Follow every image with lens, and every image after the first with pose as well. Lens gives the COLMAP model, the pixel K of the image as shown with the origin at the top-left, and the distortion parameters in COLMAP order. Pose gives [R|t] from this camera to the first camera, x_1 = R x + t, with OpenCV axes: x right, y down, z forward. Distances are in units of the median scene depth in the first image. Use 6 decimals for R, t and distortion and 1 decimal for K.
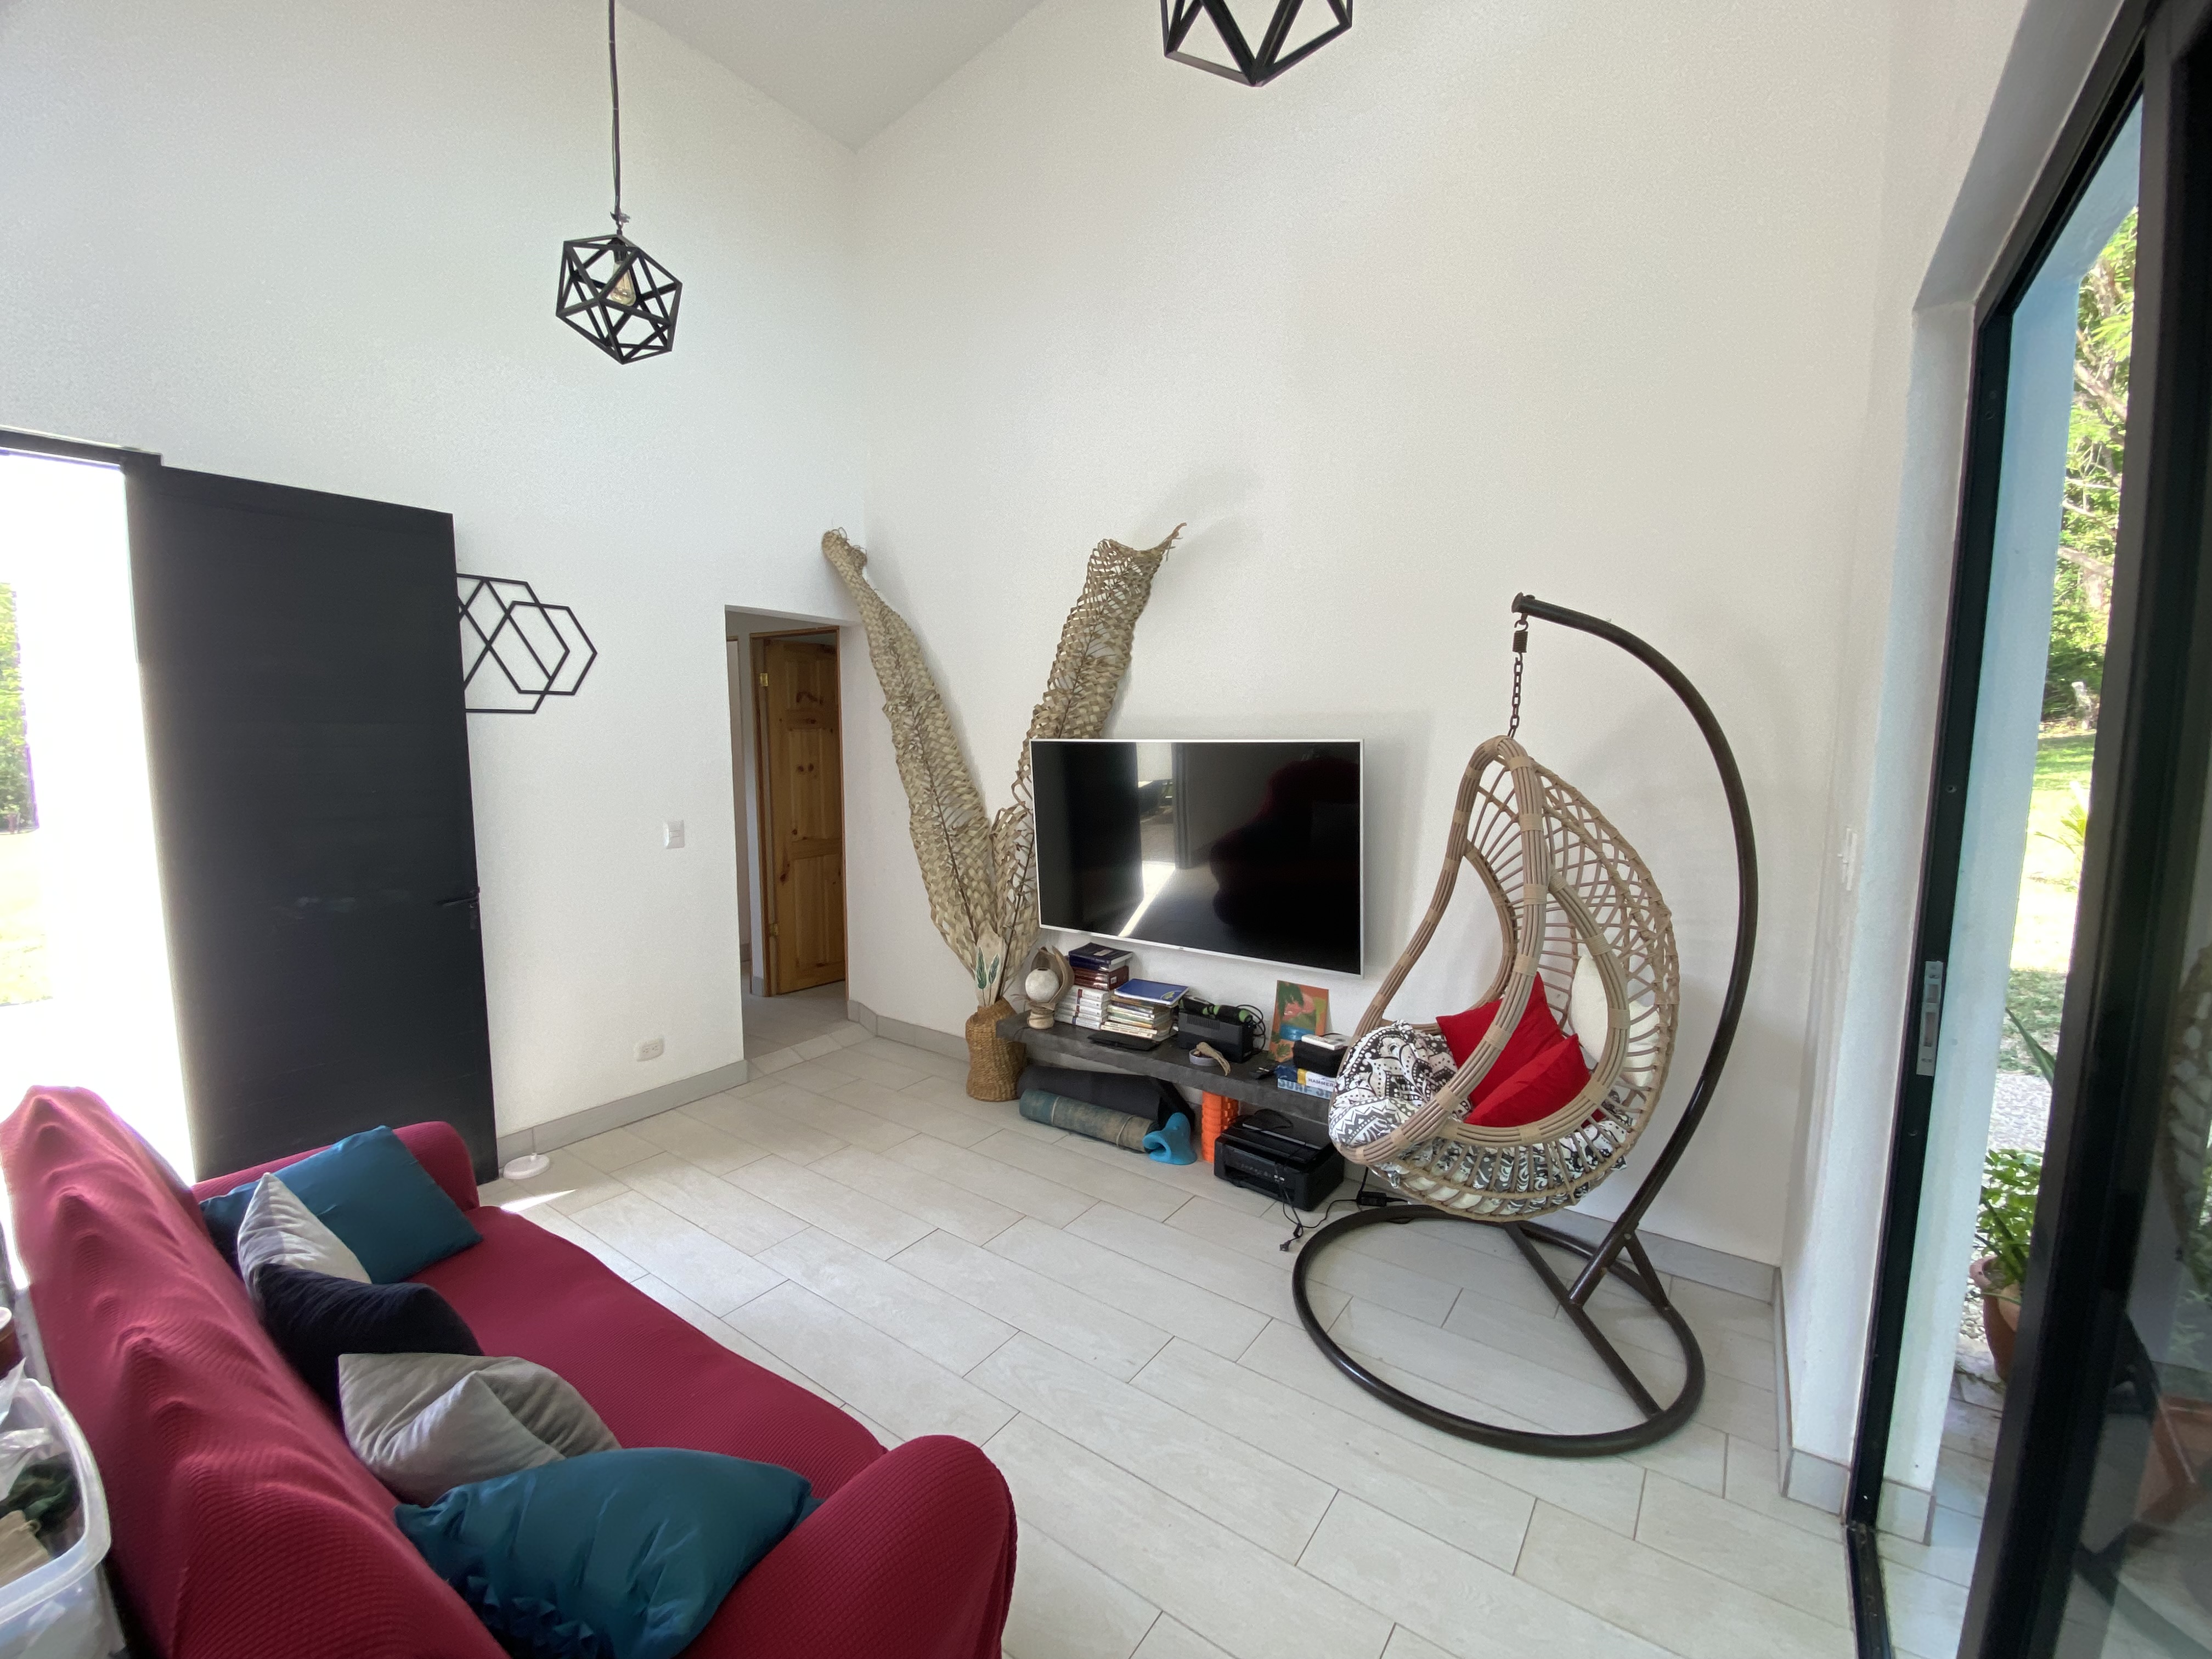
lens RADIAL K [[898.1, 0, 1106.6], [0, 898.1, 832.9], [0, 0, 1]] dist [0.002777, 0.000122]
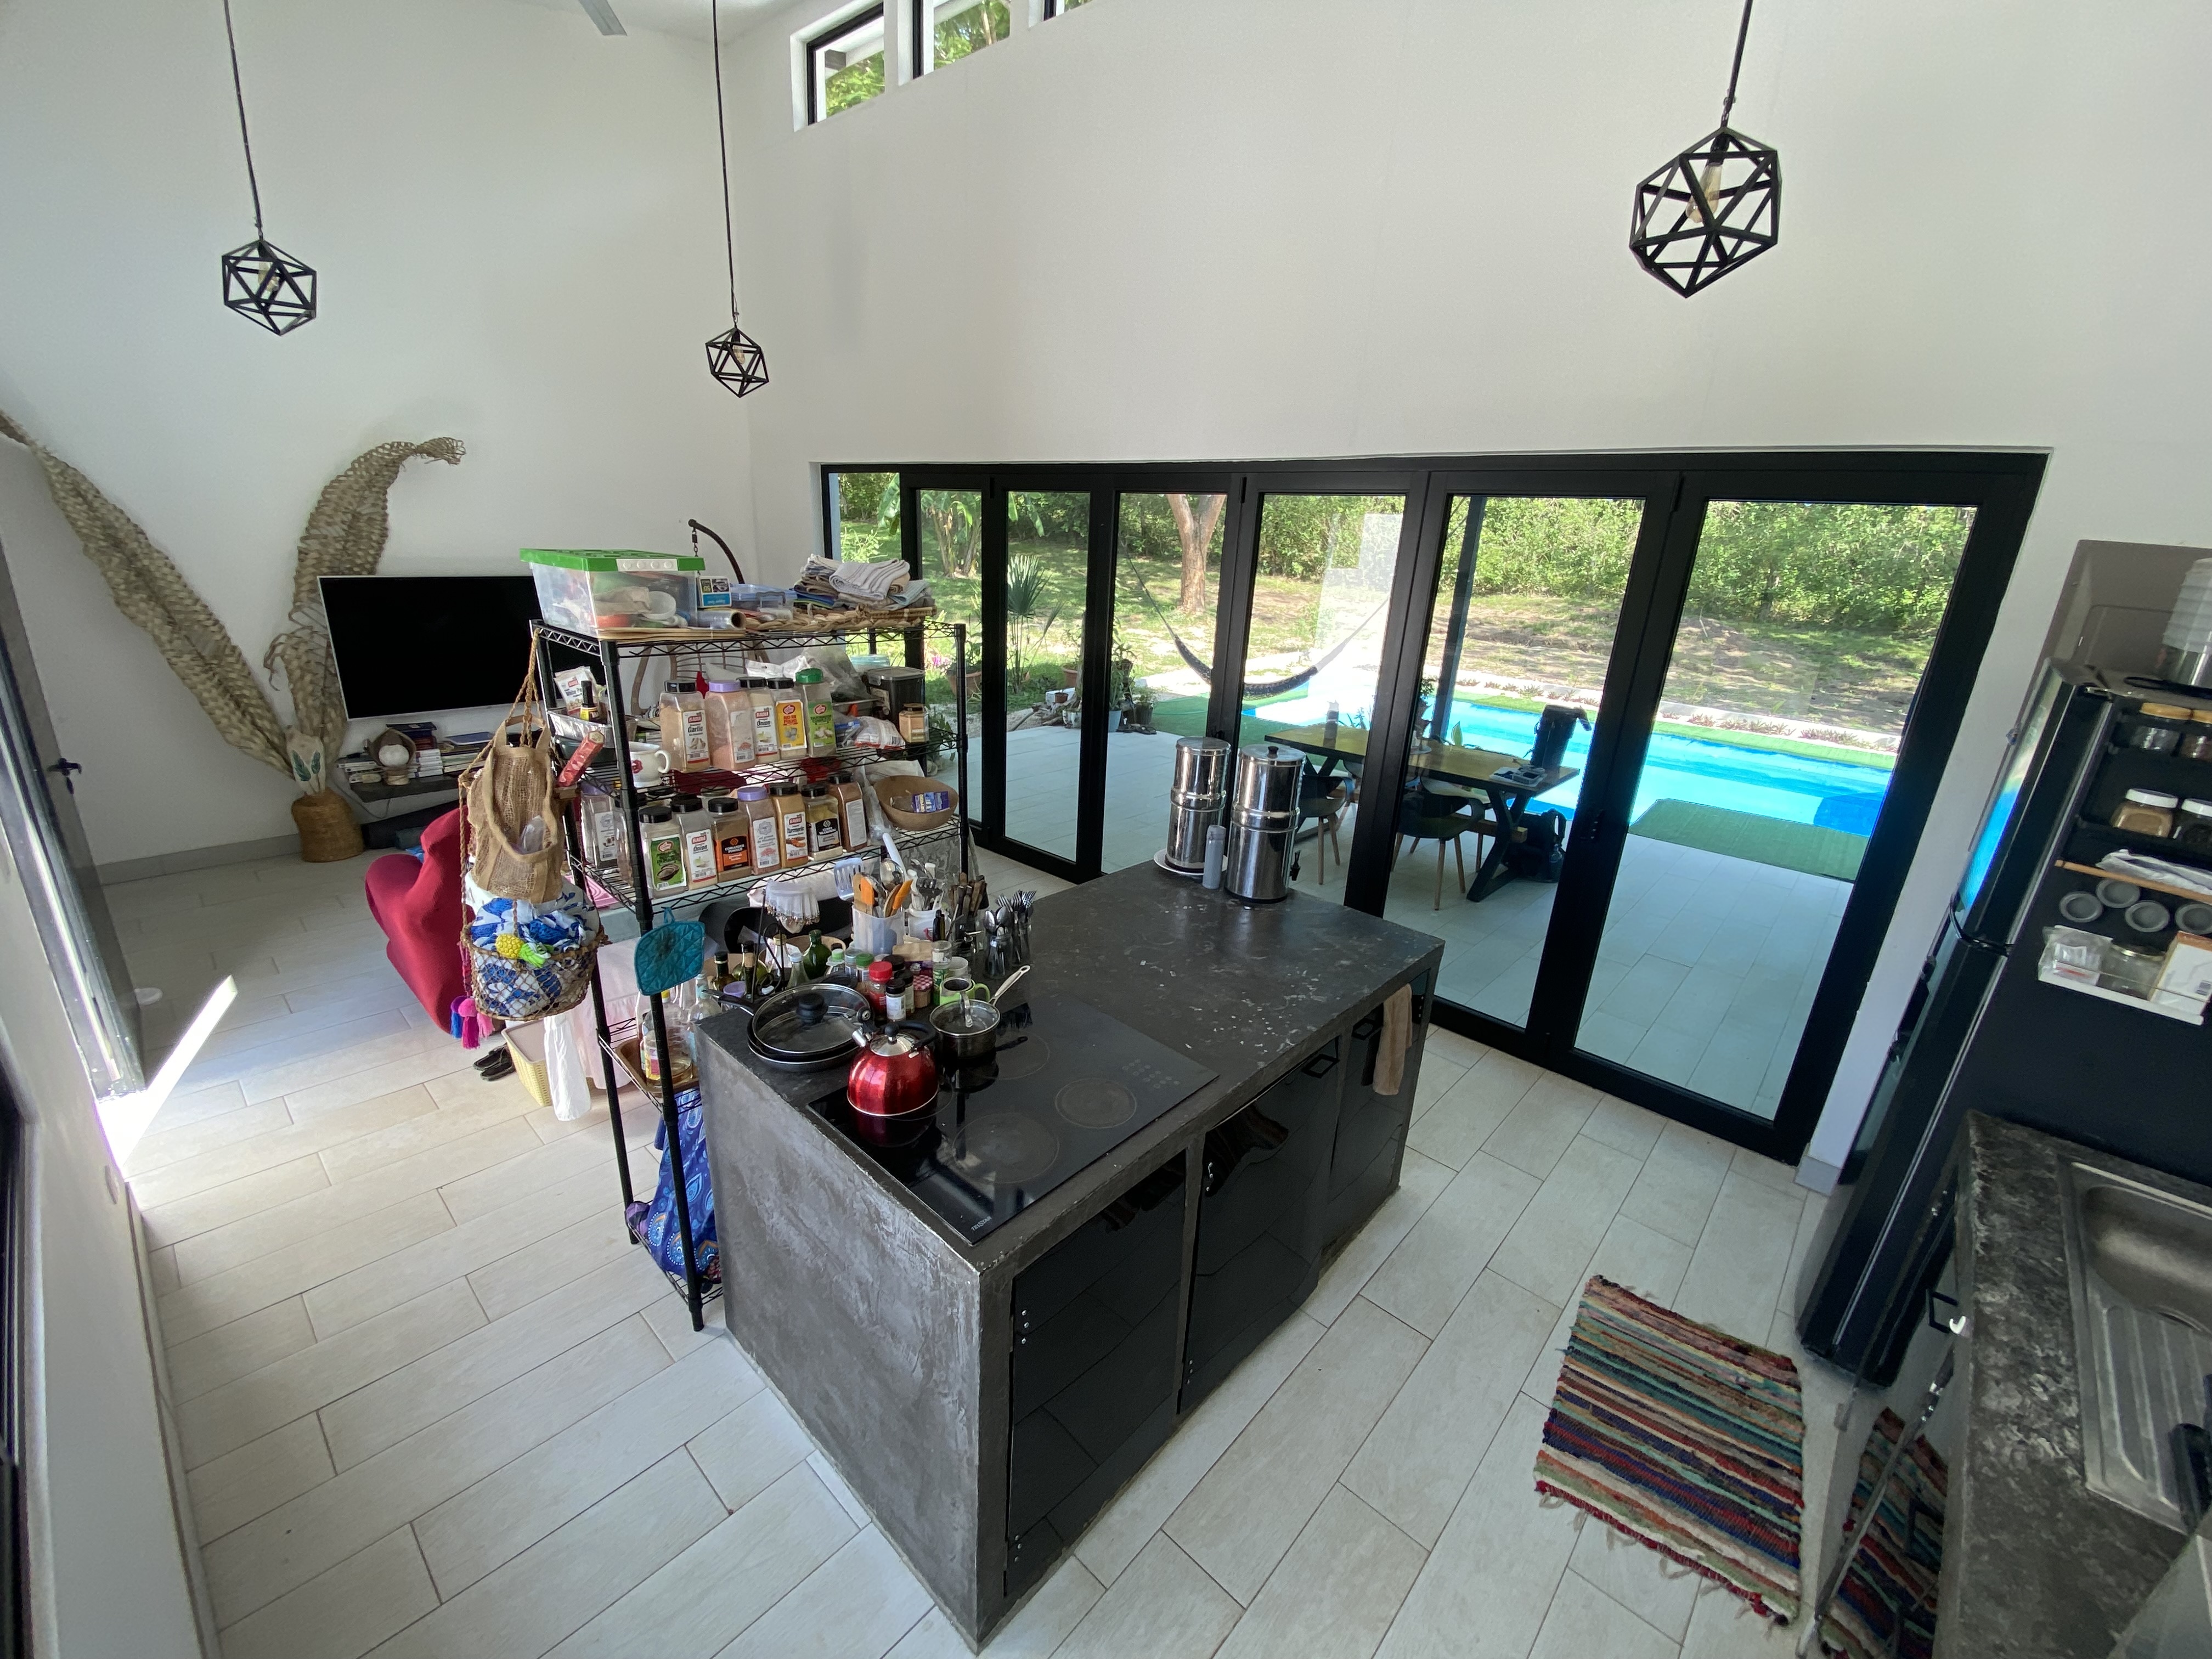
lens RADIAL K [[902.2, 0, 1104.5], [0, 902.2, 831.3], [0, 0, 1]] dist [0.001499, -0.000251]
pose [[0.102545, -0.313548, 0.944019, -1.371026], [0.058363, 0.949284, 0.308957, -0.094885], [-0.993015, 0.023414, 0.115644, -0.289774]]
